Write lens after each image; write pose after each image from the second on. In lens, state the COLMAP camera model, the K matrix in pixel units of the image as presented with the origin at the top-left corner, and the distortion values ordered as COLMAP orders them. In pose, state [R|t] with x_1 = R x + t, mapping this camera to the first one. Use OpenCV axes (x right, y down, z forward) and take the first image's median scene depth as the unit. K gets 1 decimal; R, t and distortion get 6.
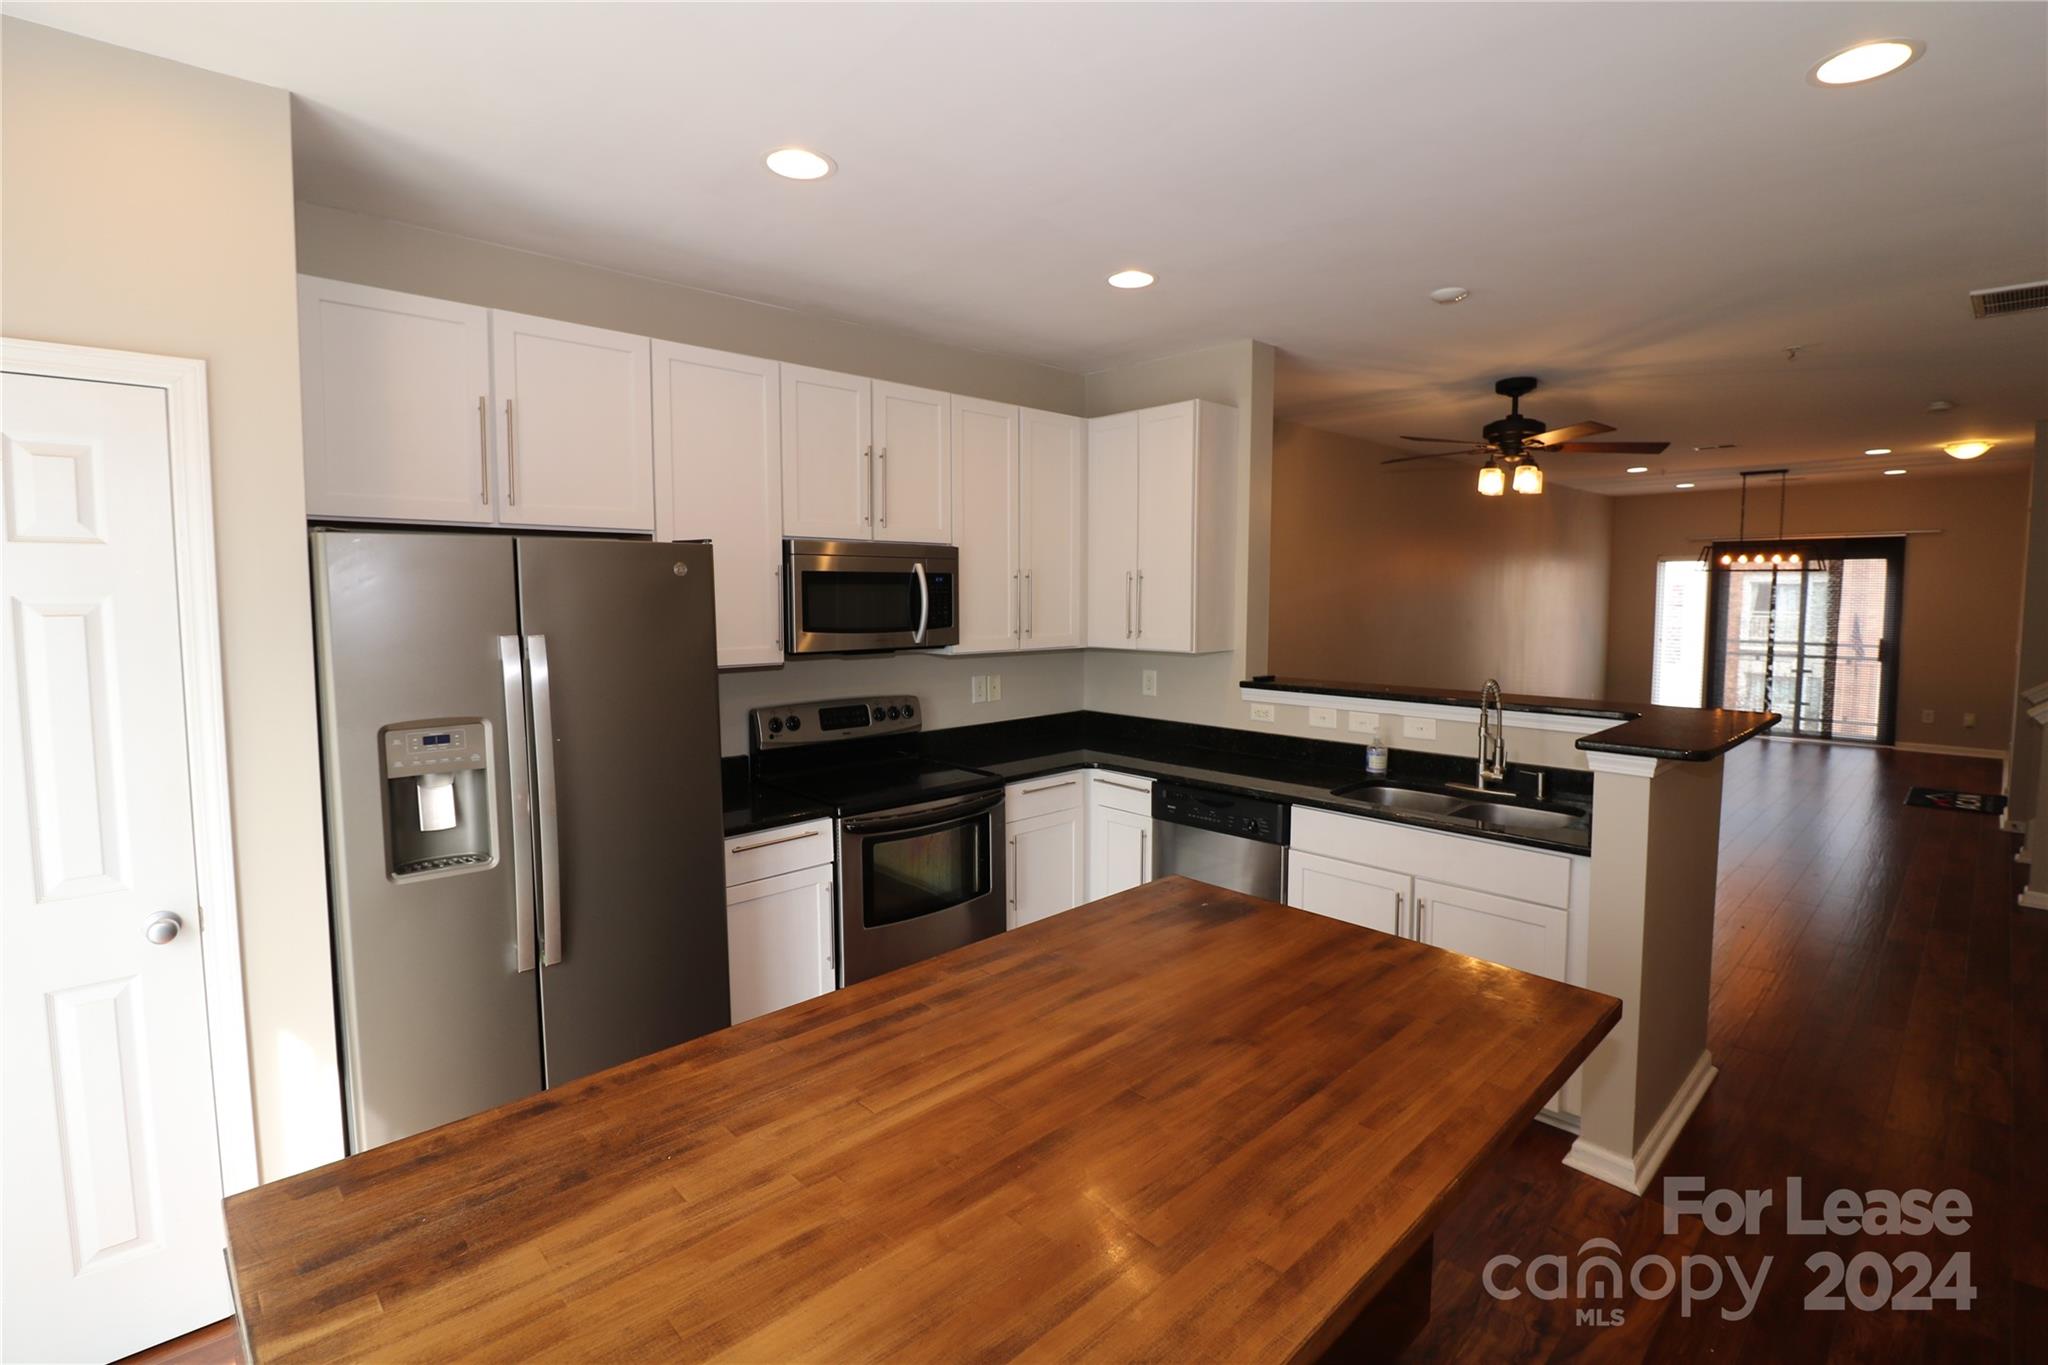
lens RADIAL K [[942.7, 0, 1023.7], [0, 942.7, 664.9], [0, 0, 1]] dist [-0.000725, -0.013292]
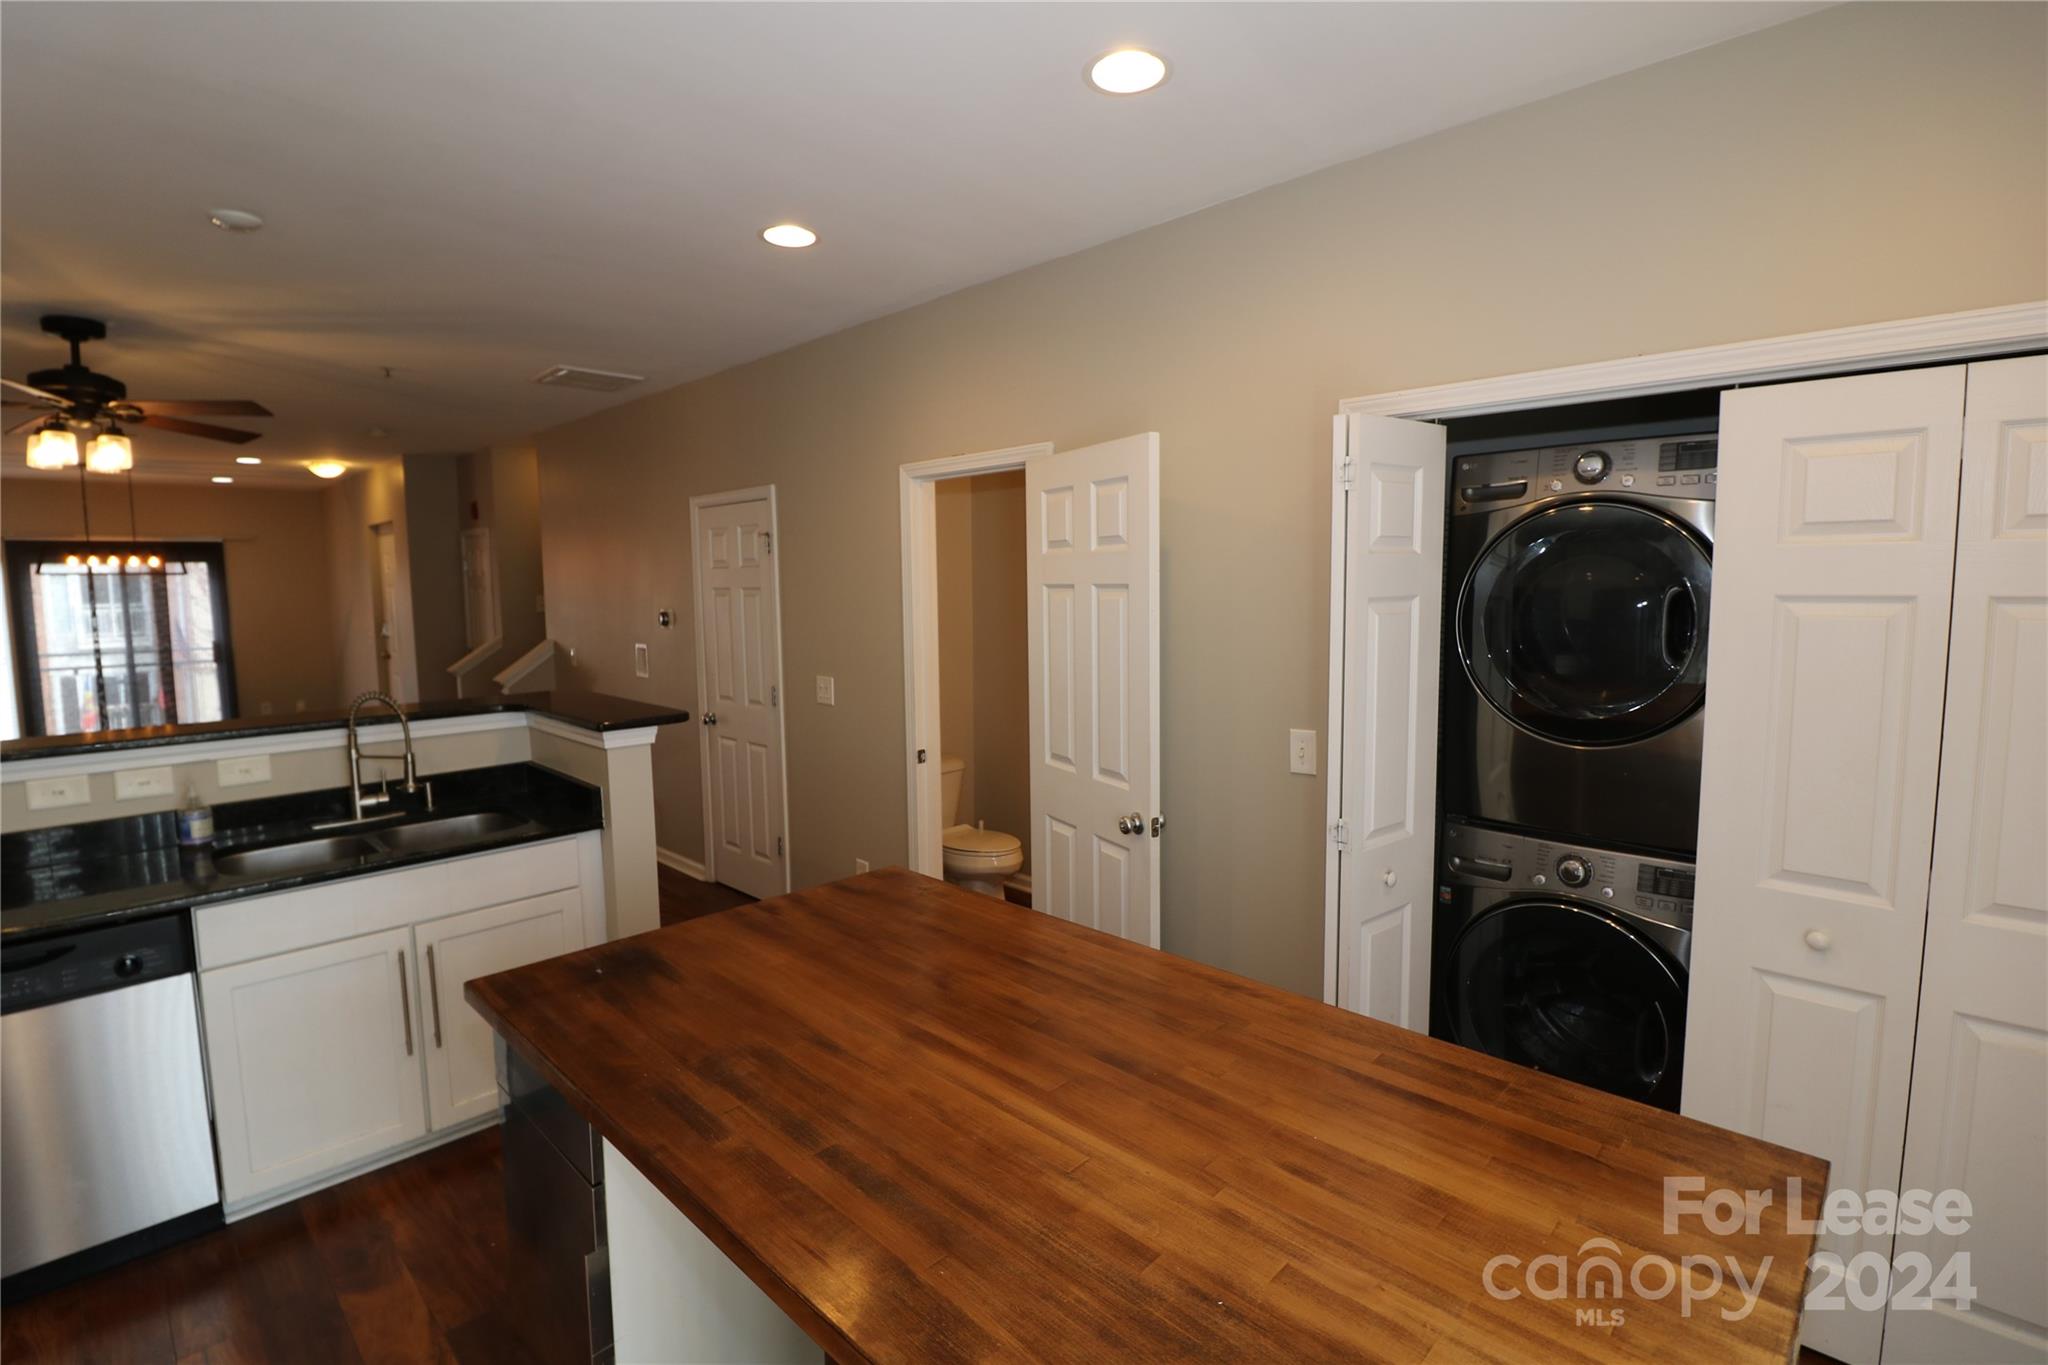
lens RADIAL K [[942.7, 0, 1023.7], [0, 942.7, 664.9], [0, 0, 1]] dist [-0.000725, -0.013292]
pose [[-0.039756, -0.085988, 0.995503, -0.376656], [0.092253, 0.991719, 0.089346, -0.029787], [-0.994942, 0.095390, -0.031494, 0.388244]]
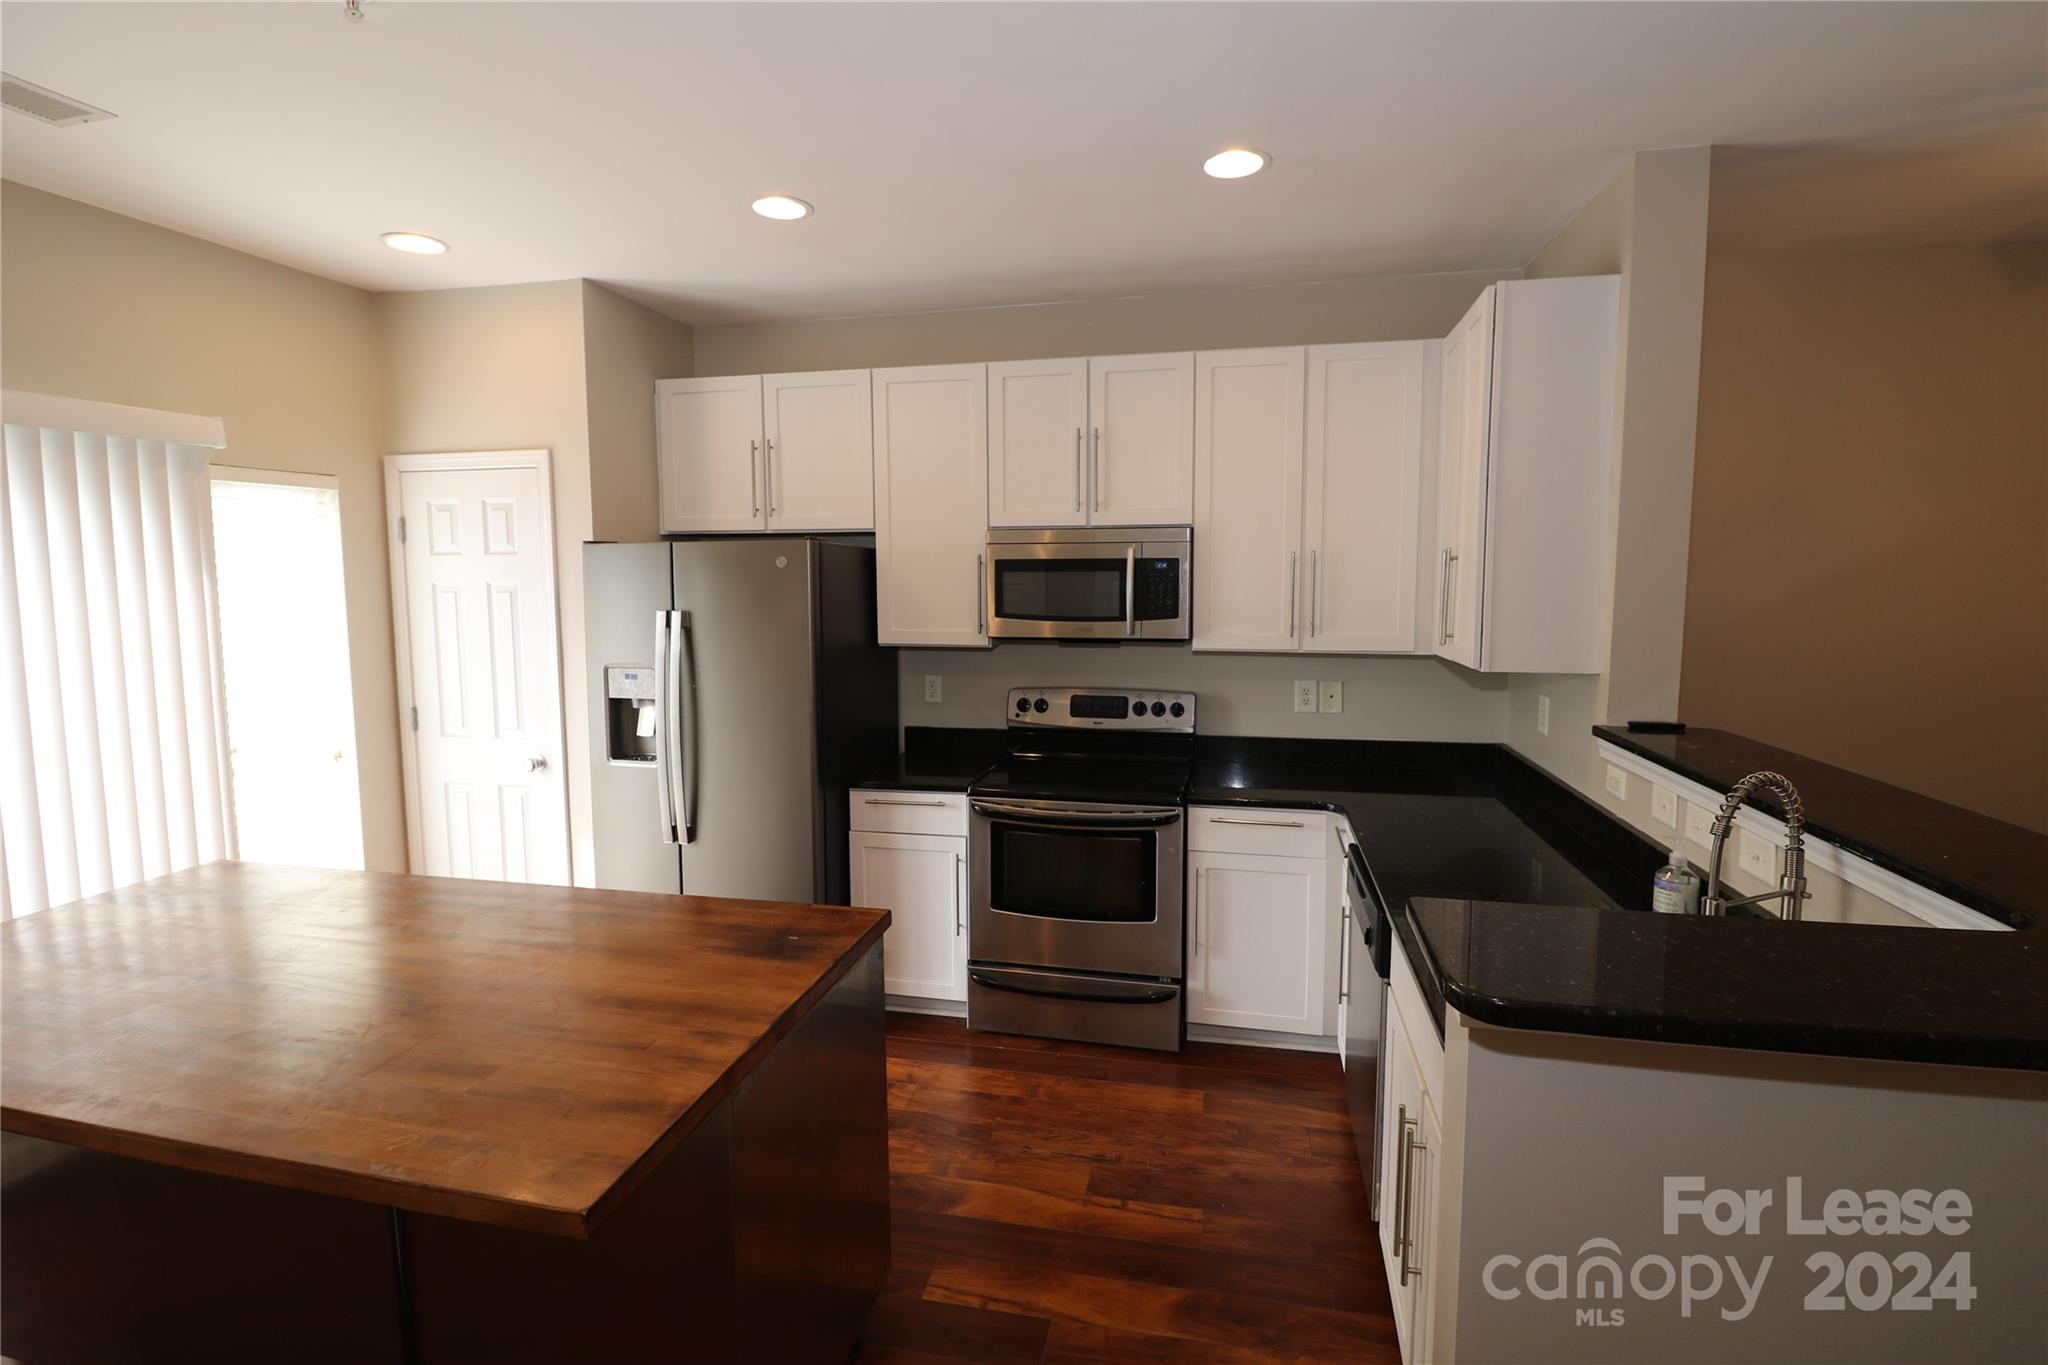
lens RADIAL K [[952.6, 0, 1041.9], [0, 952.6, 663.6], [0, 0, 1]] dist [0.002104, -0.011268]
pose [[0.559447, 0.076006, -0.825374, 0.637723], [-0.062233, 0.996828, 0.049612, -0.037378], [0.826526, 0.023610, 0.562403, 0.419677]]
